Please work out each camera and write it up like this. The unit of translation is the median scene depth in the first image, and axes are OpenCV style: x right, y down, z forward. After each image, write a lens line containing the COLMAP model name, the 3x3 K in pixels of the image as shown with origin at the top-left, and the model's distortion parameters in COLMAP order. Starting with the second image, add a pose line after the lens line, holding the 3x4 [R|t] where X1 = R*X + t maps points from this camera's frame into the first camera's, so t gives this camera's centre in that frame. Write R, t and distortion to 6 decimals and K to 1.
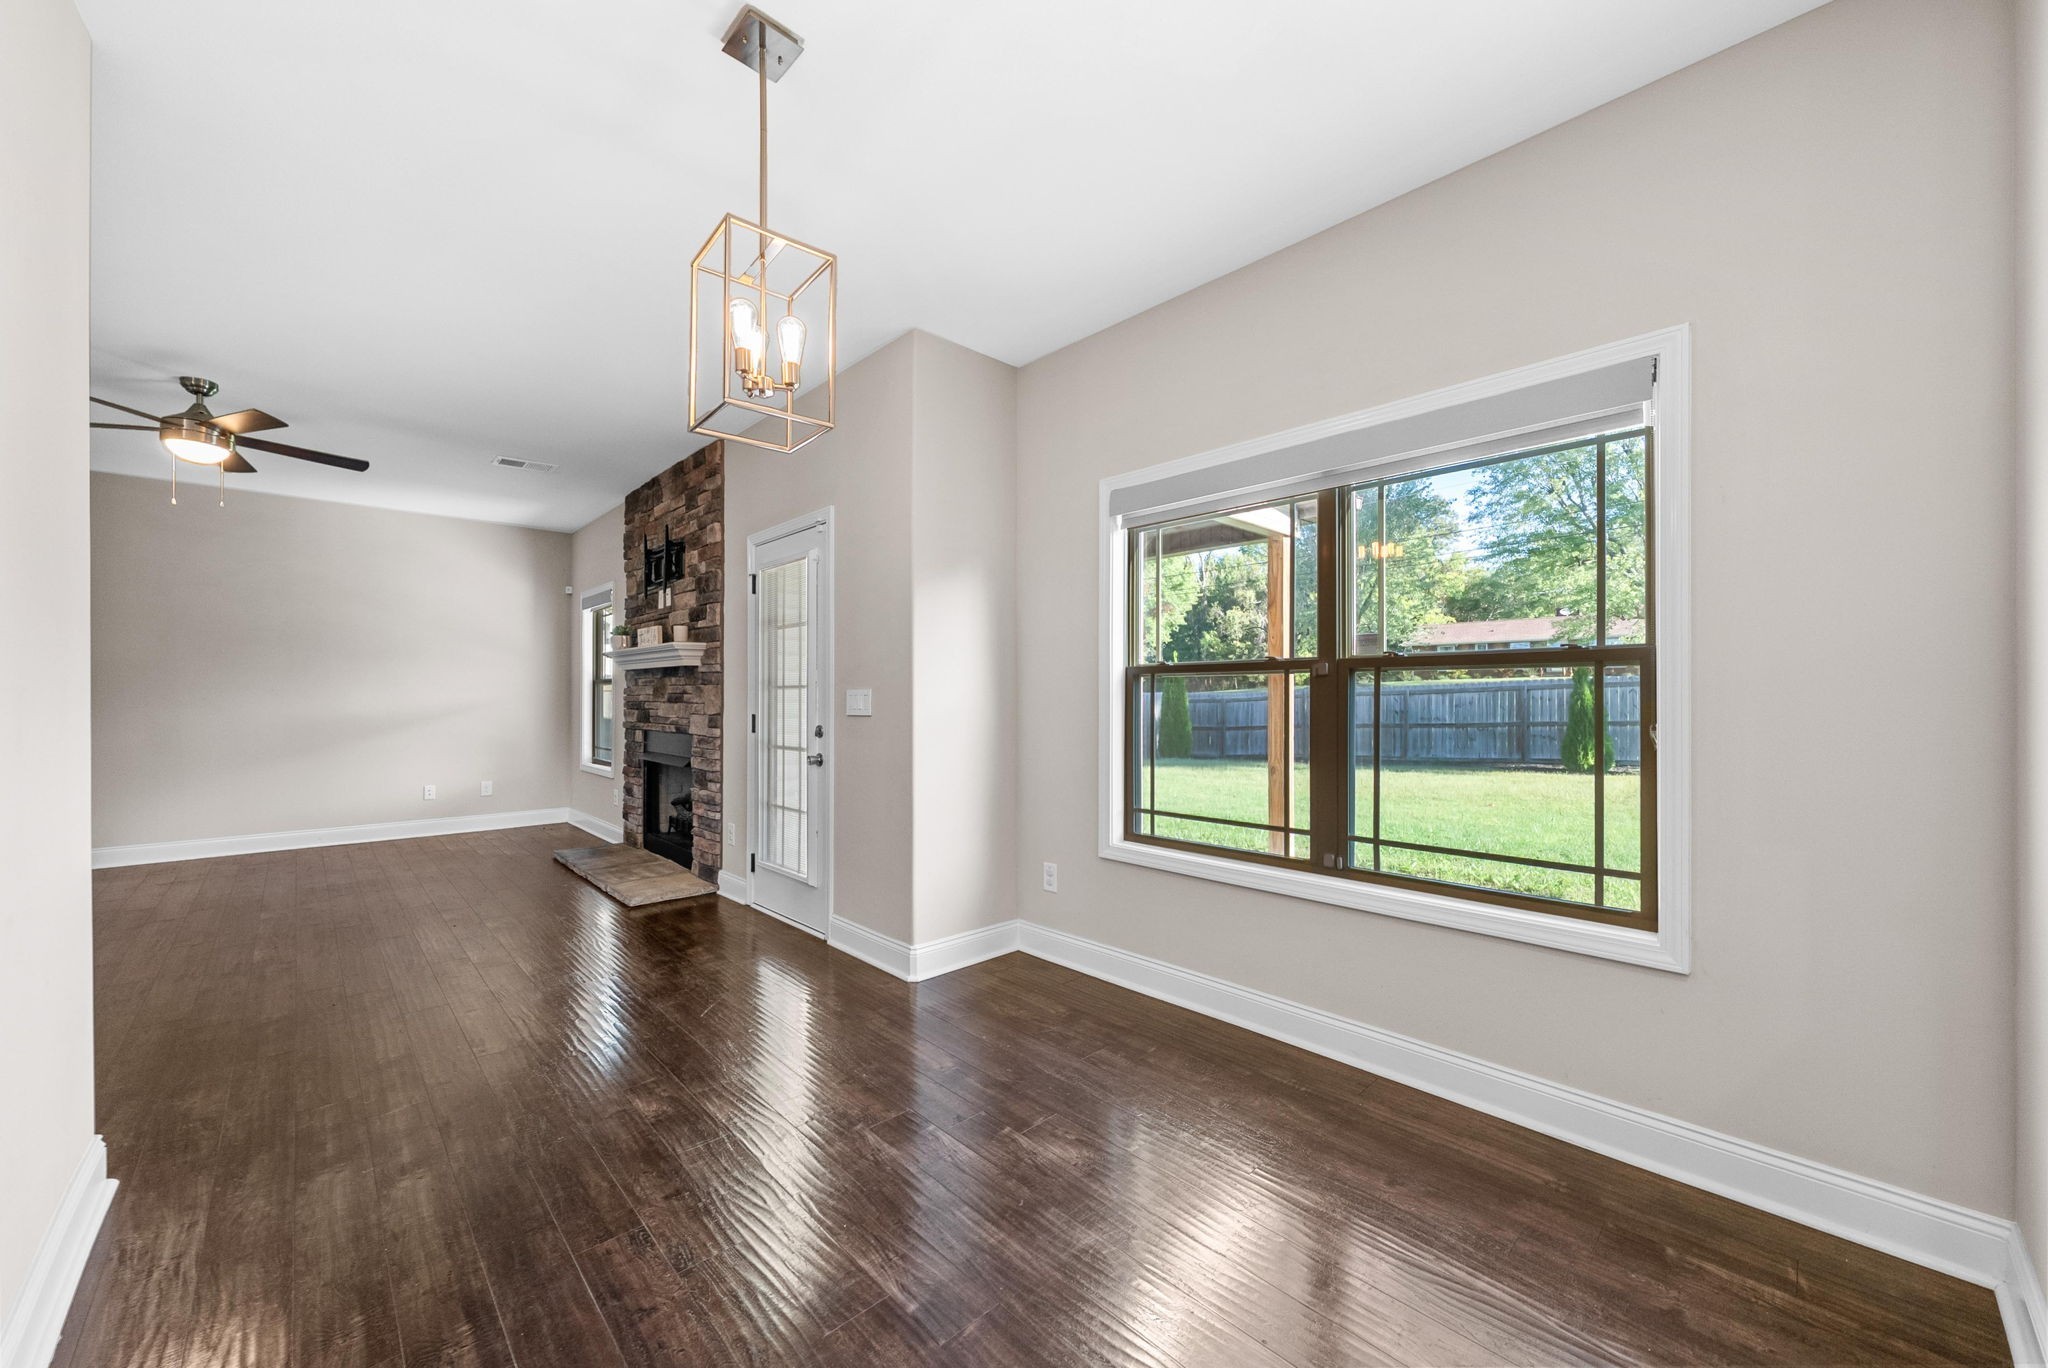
lens RADIAL K [[773.3, 0, 1015.9], [0, 773.3, 680.7], [0, 0, 1]] dist [0.000319, -0.000168]
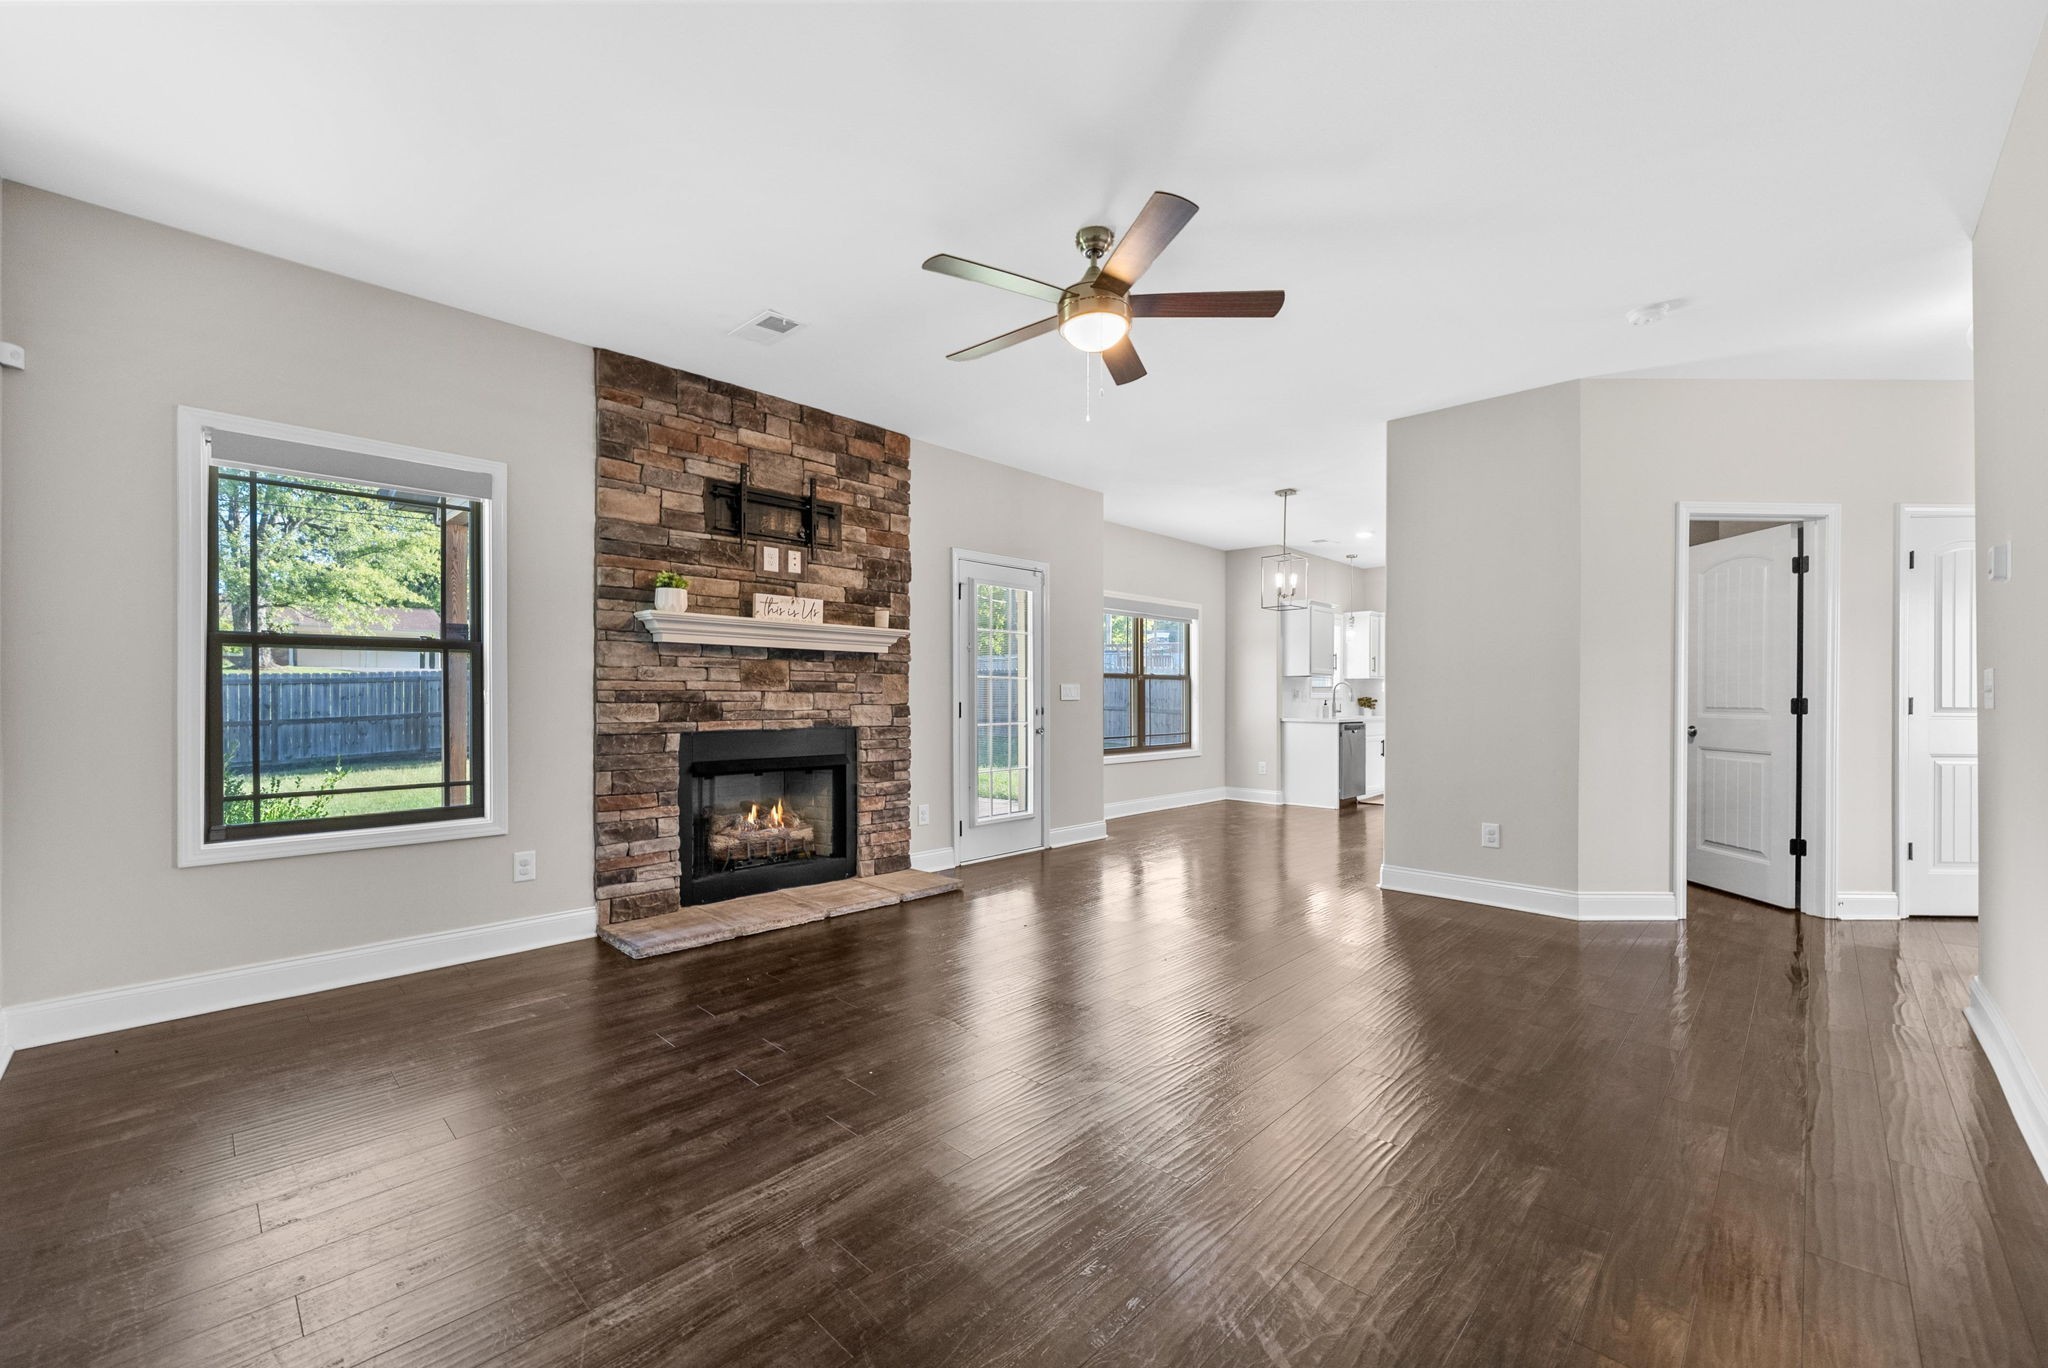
lens RADIAL K [[795.8, 0, 1025.7], [0, 795.8, 696.2], [0, 0, 1]] dist [-0.001266, 0.000327]
pose [[-0.048273, -0.004991, 0.998822, -1.416557], [-0.024346, 0.999696, 0.003819, 0.025081], [-0.998537, -0.024133, -0.048380, 0.873897]]
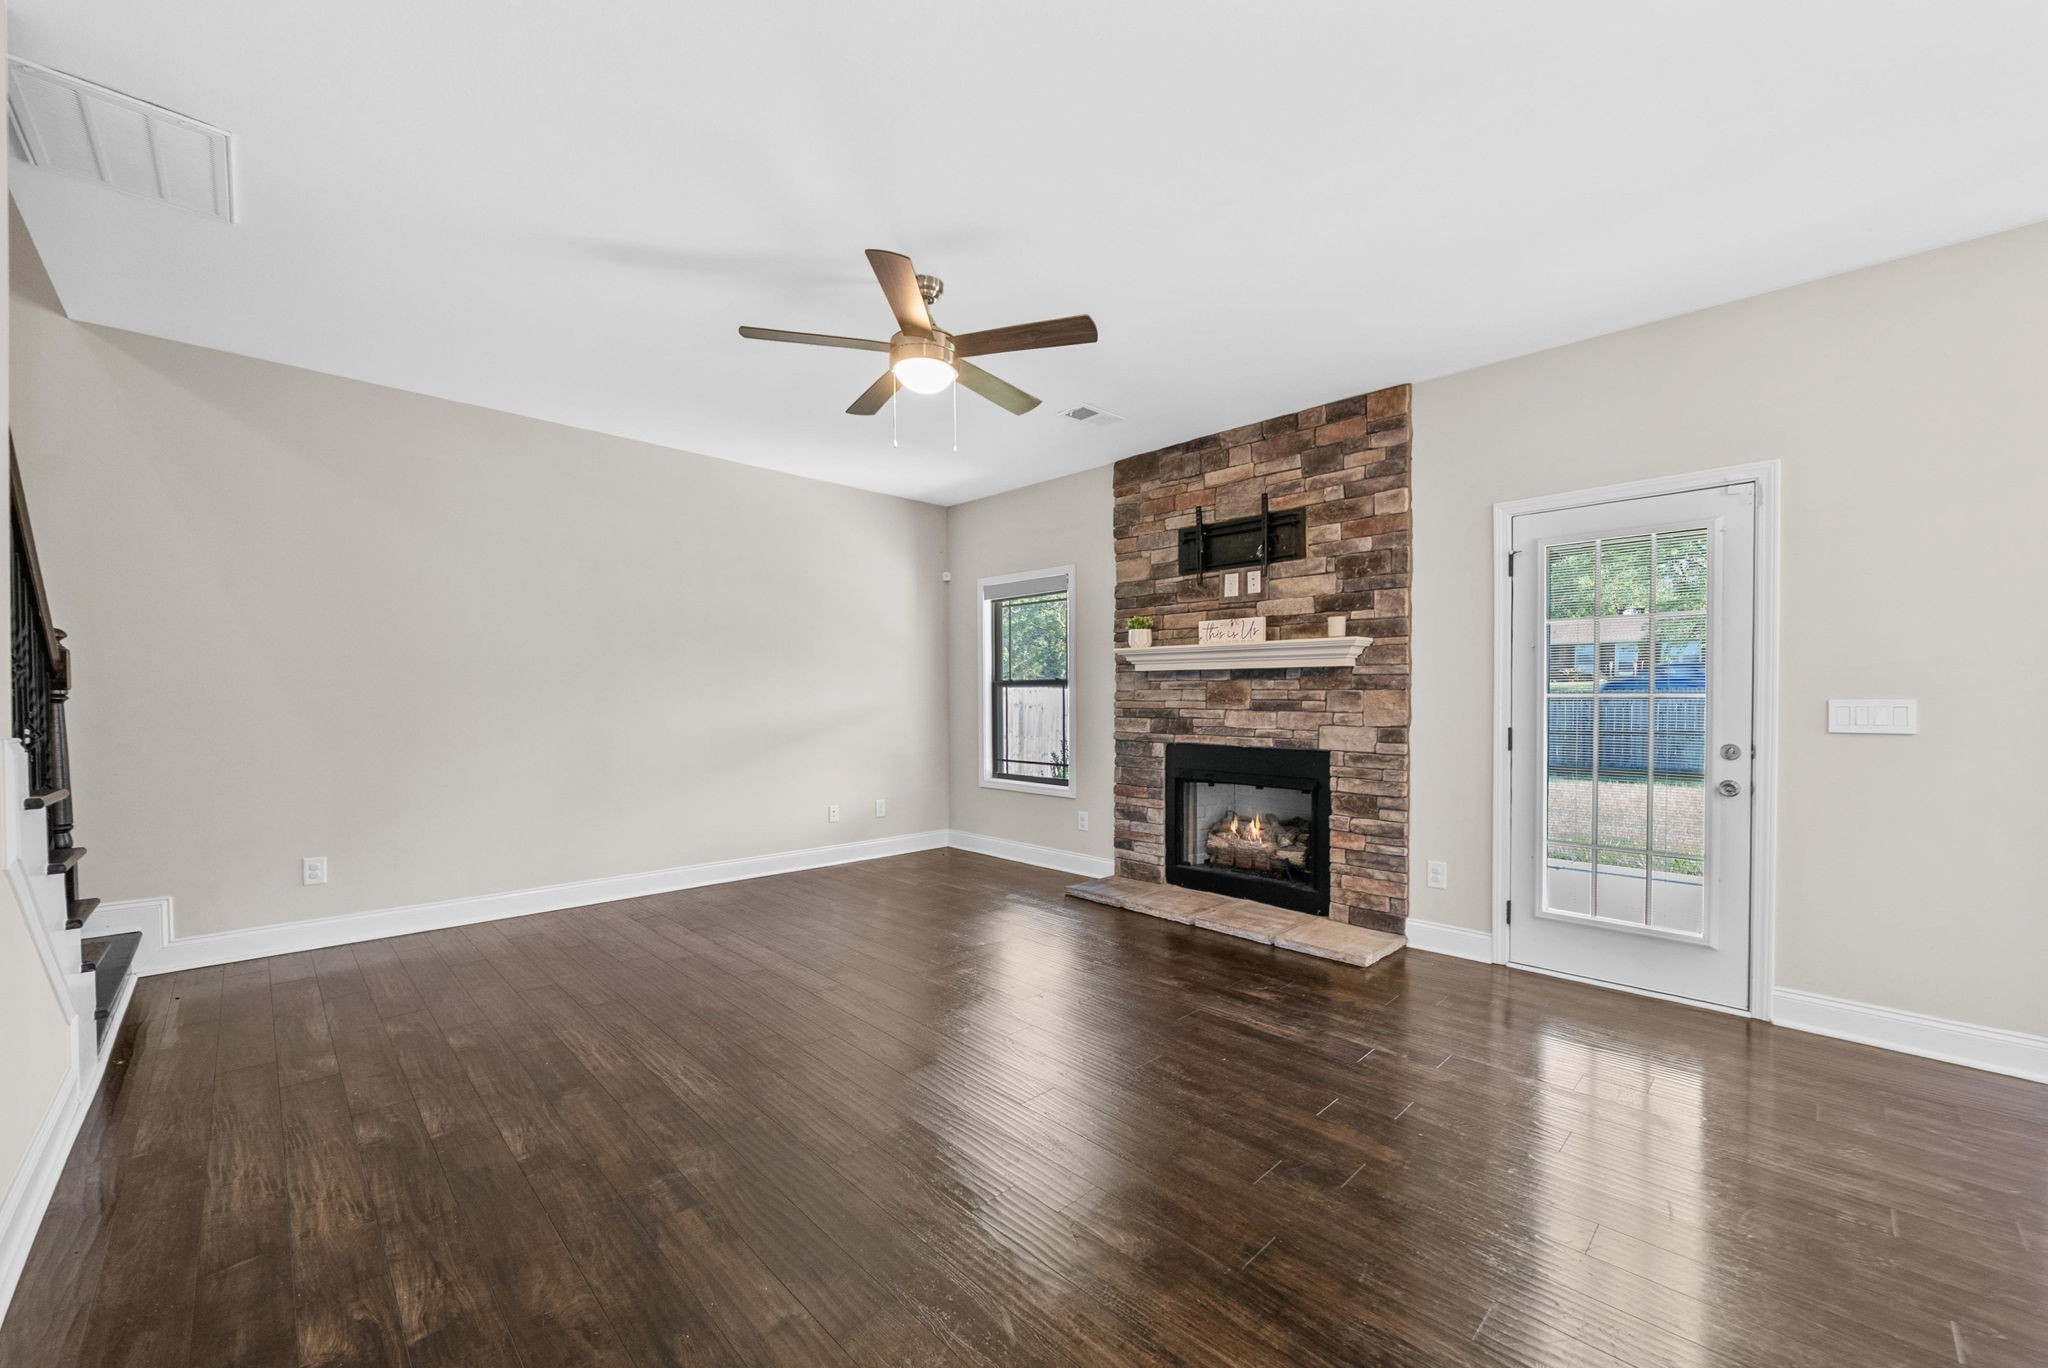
lens RADIAL K [[806.5, 0, 1026.3], [0, 806.5, 712.1], [0, 0, 1]] dist [-0.000246, -0.000047]
pose [[0.999518, -0.010376, 0.029248, -0.785380], [0.008946, 0.998779, 0.048582, -0.016072], [-0.029716, -0.048297, 0.998391, 0.164081]]
